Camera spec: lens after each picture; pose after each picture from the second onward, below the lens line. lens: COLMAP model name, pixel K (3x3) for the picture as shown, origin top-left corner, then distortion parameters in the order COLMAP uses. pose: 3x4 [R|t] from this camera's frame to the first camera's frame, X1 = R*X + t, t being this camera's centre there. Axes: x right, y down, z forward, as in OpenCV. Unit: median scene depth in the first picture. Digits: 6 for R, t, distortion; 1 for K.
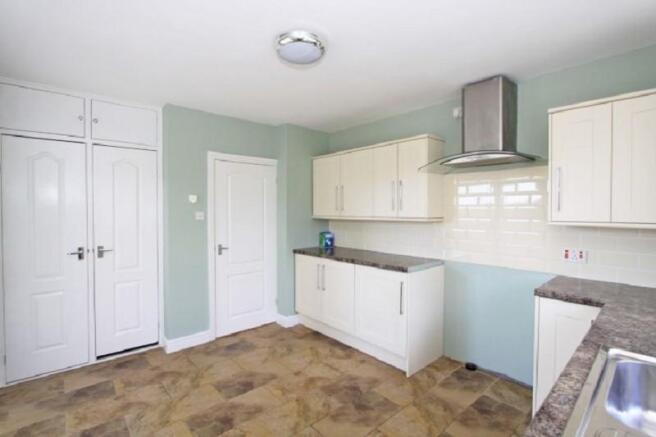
lens RADIAL K [[303.8, 0, 324.8], [0, 303.8, 216.5], [0, 0, 1]] dist [-0.018974, 0.001194]
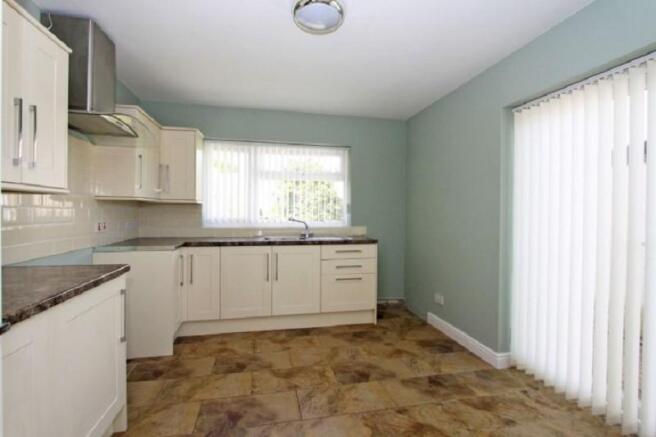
lens RADIAL K [[303.8, 0, 327.8], [0, 303.8, 212.8], [0, 0, 1]] dist [-0.018974, 0.001194]
pose [[-0.875916, -0.013116, 0.482286, -0.381687], [-0.000276, 0.999644, 0.026684, 0.034405], [-0.482464, 0.023240, -0.875607, 1.218220]]
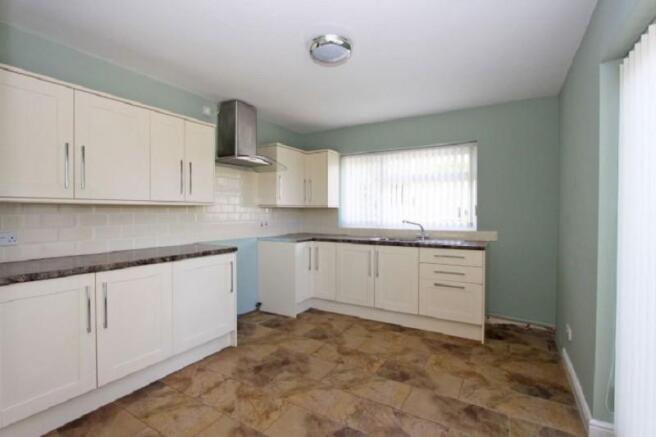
lens RADIAL K [[303.8, 0, 331.0], [0, 303.8, 217.0], [0, 0, 1]] dist [-0.018974, 0.001194]
pose [[-0.311789, -0.016670, 0.950005, -0.785375], [0.018267, 0.999556, 0.023535, 0.037421], [-0.949976, 0.024692, -0.311346, 0.905632]]
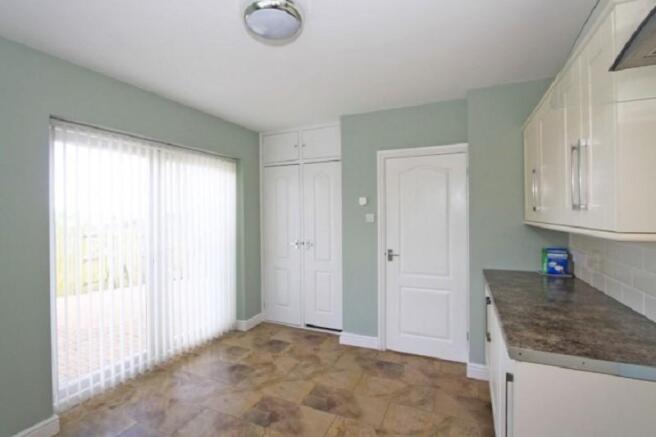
lens RADIAL K [[303.8, 0, 330.1], [0, 303.8, 214.6], [0, 0, 1]] dist [-0.018974, 0.001194]
pose [[0.420397, 0.002045, -0.907338, 0.489488], [-0.010522, 0.999941, -0.002622, -0.010572], [0.907279, 0.010649, 0.420394, 0.527446]]
